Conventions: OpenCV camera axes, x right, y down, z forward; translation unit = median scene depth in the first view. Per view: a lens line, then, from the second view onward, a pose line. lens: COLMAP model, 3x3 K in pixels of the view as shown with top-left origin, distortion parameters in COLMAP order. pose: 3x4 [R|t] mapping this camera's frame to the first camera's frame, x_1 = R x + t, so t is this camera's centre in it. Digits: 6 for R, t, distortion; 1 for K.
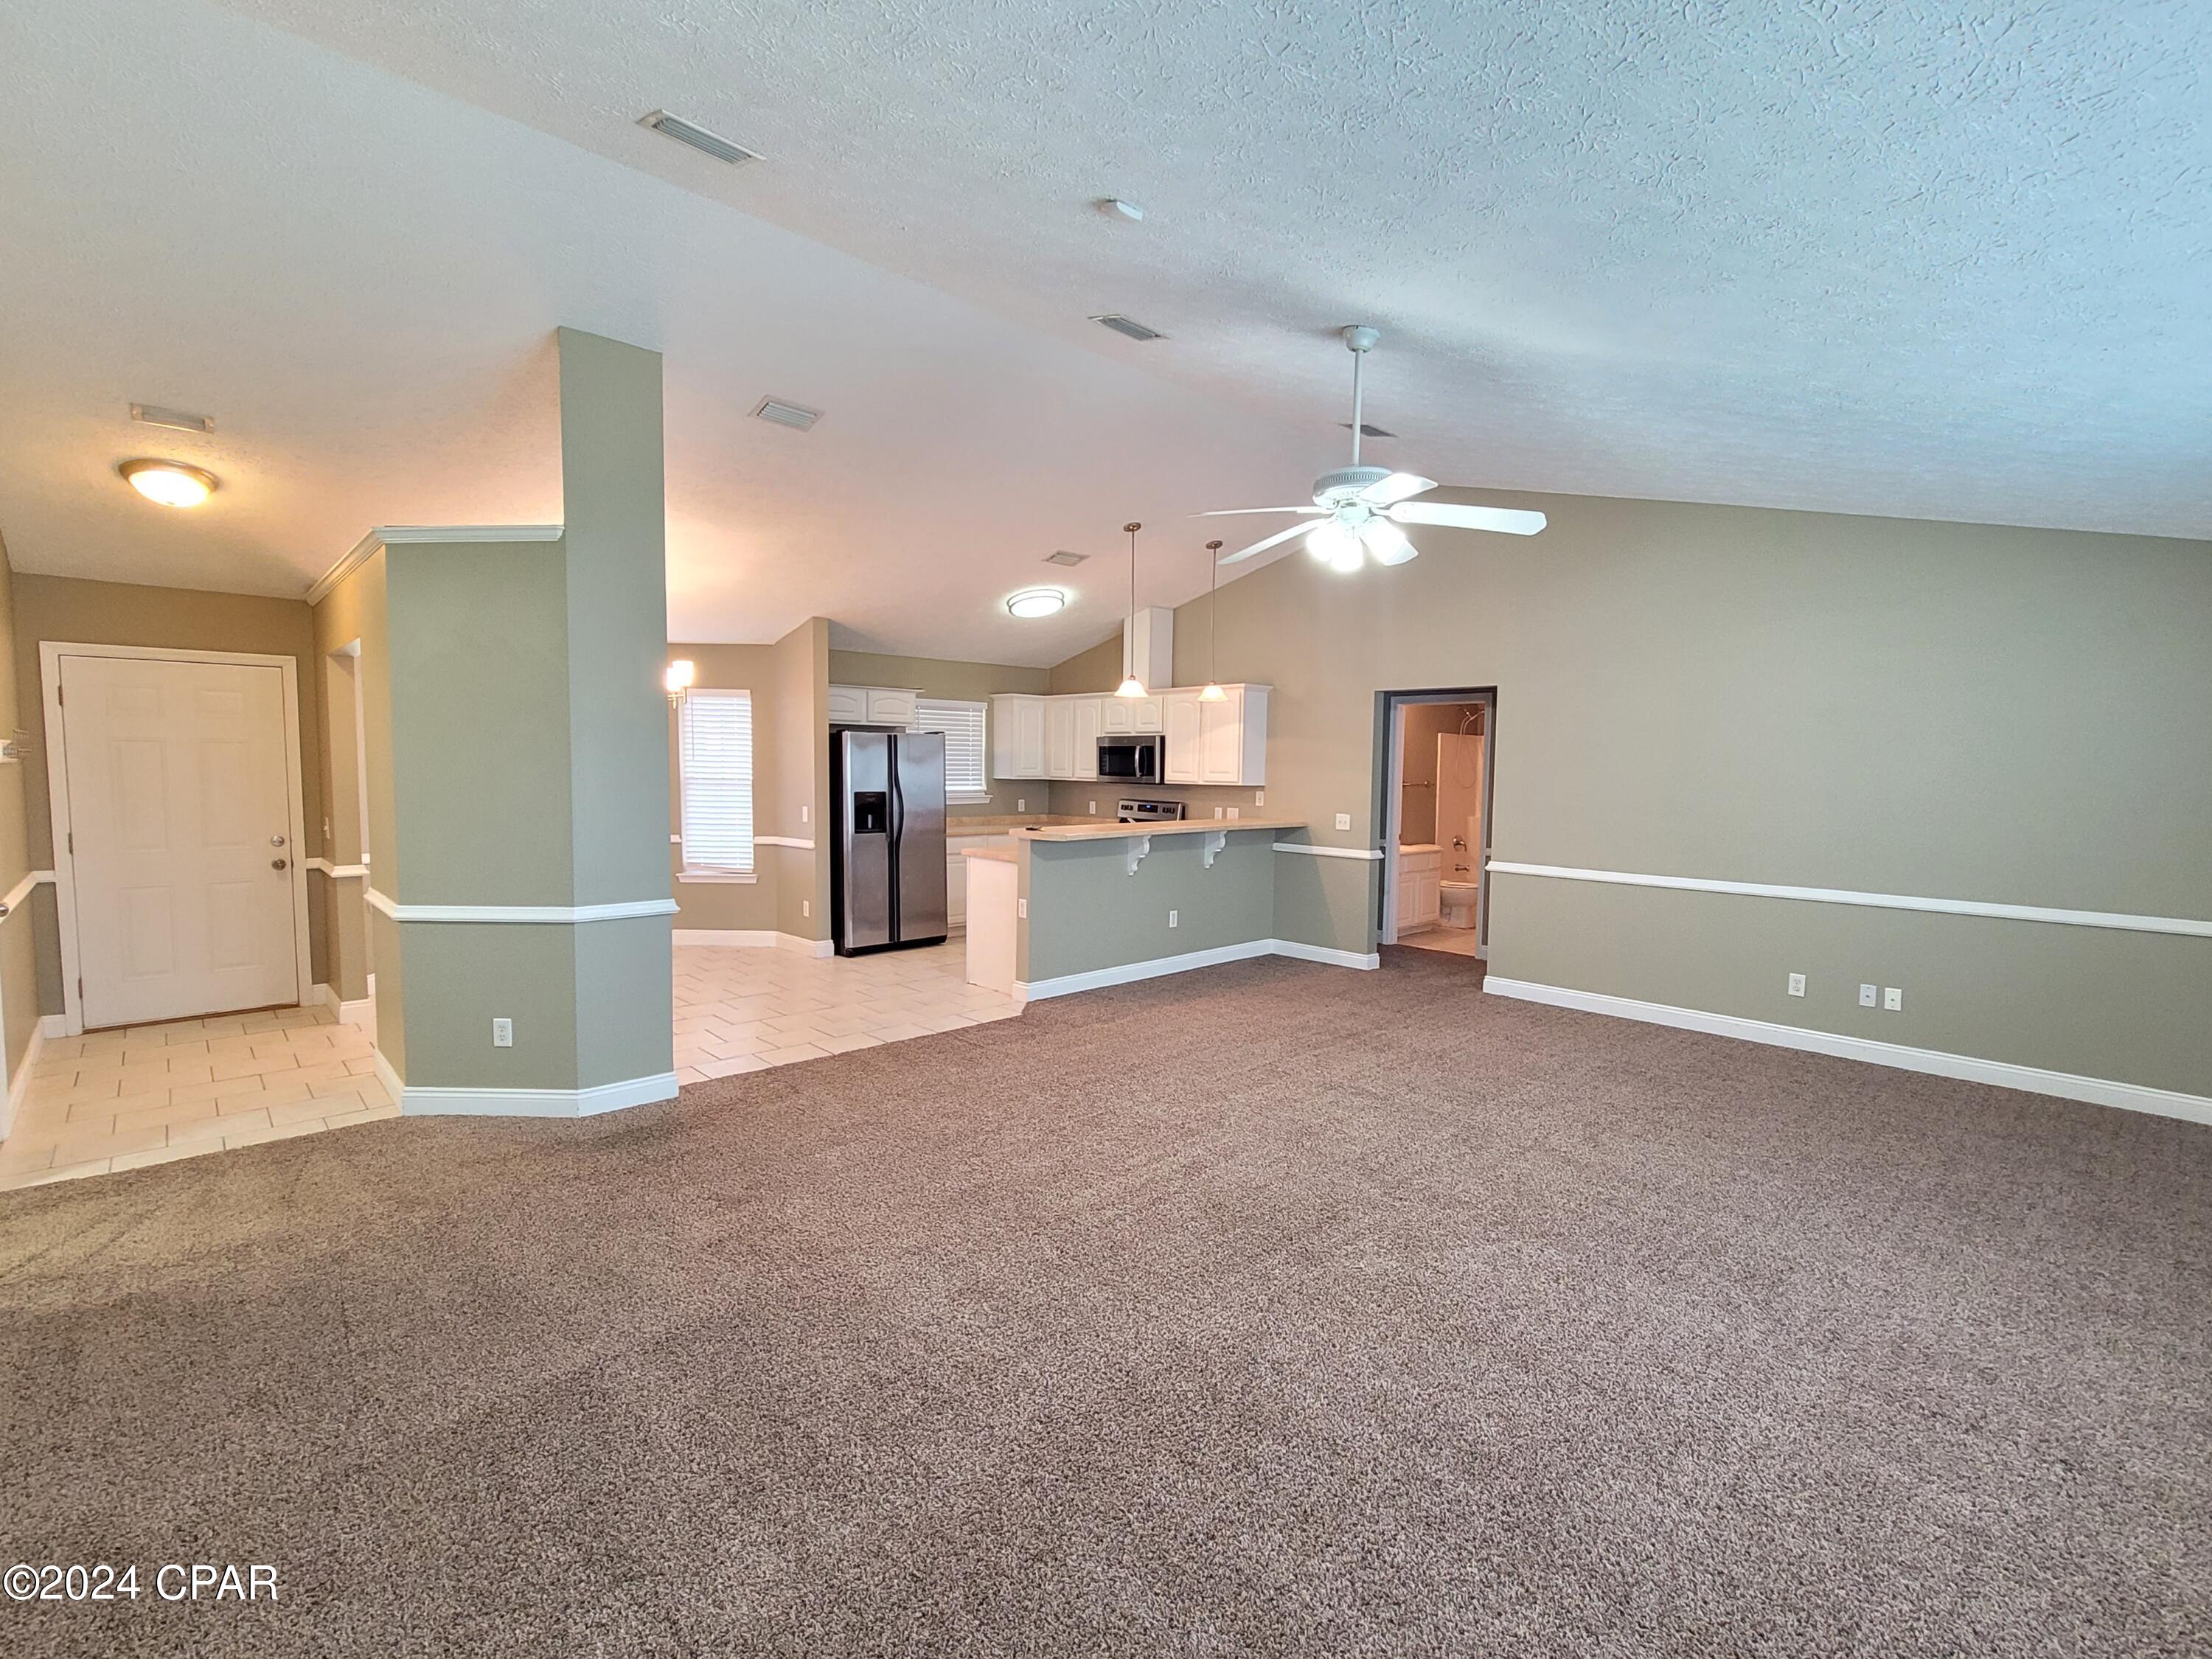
lens RADIAL K [[1001.8, 0, 1127.7], [0, 1001.8, 828.1], [0, 0, 1]] dist [0.000024, -0.004237]
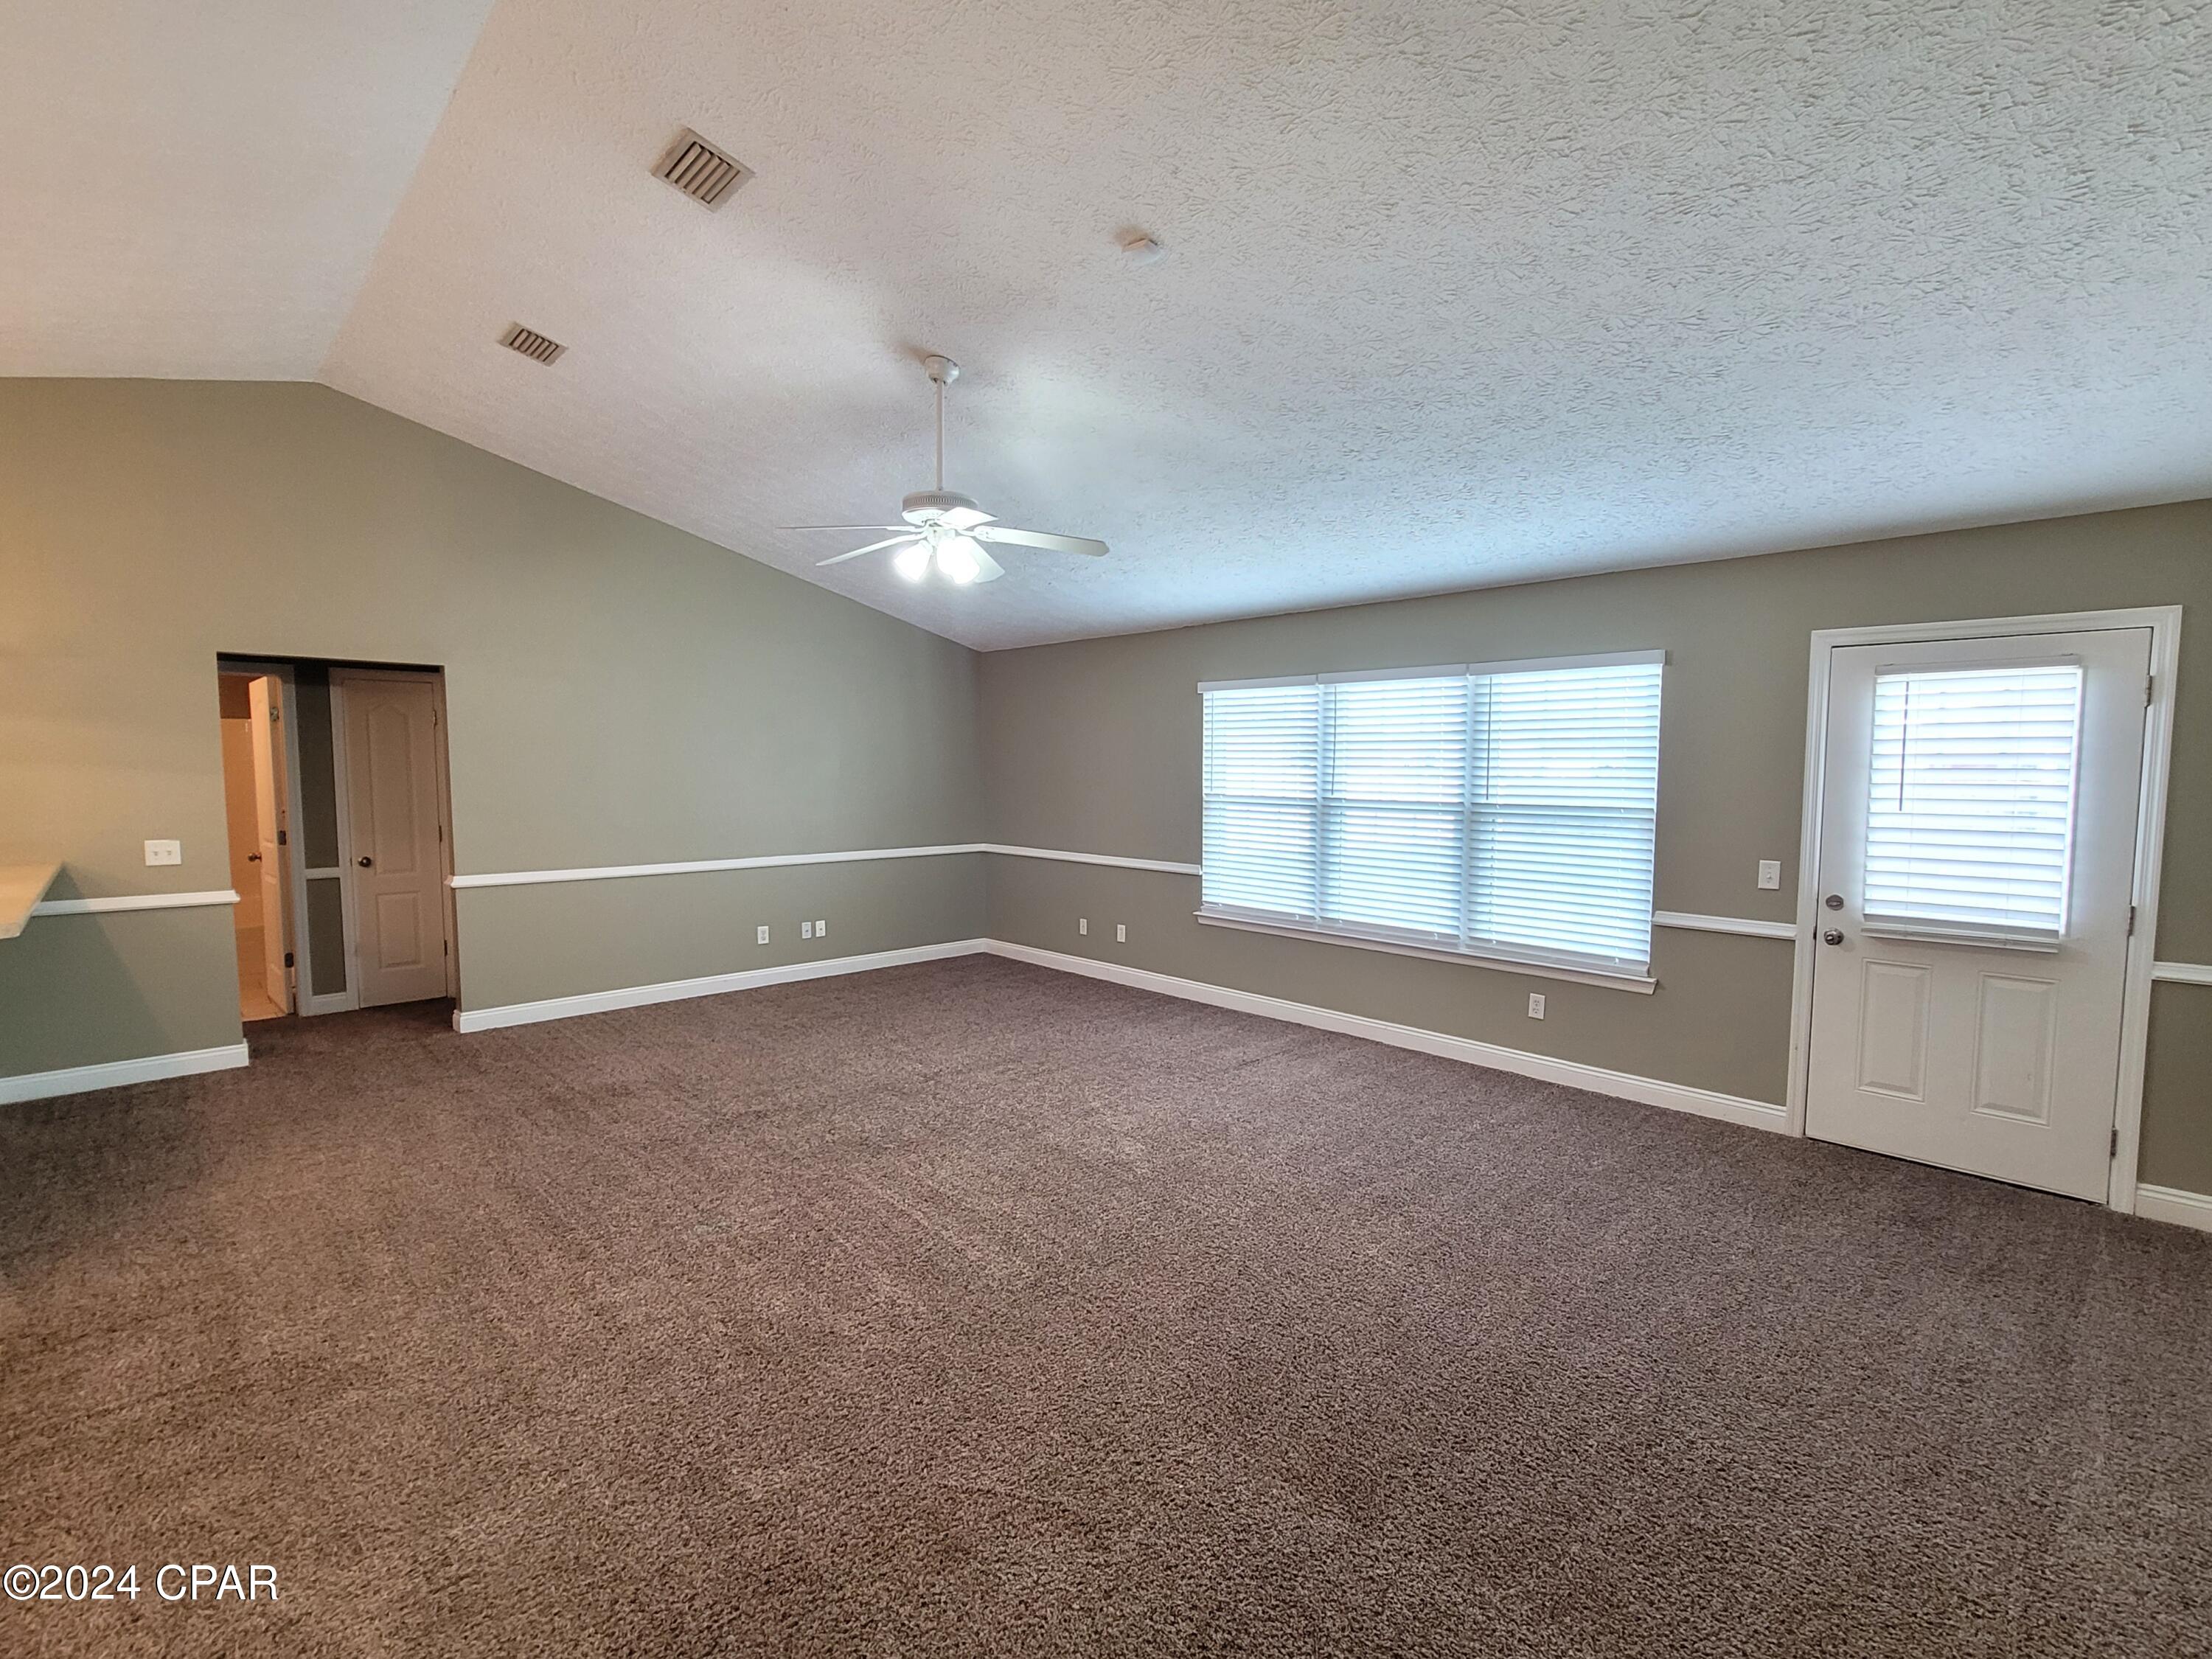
lens RADIAL K [[1001.8, 0, 1127.7], [0, 1001.8, 828.1], [0, 0, 1]] dist [0.000024, -0.004237]
pose [[0.033315, -0.080373, 0.996208, -0.375320], [0.067393, 0.994673, 0.077996, -0.028332], [-0.997170, 0.064539, 0.038554, 0.347475]]
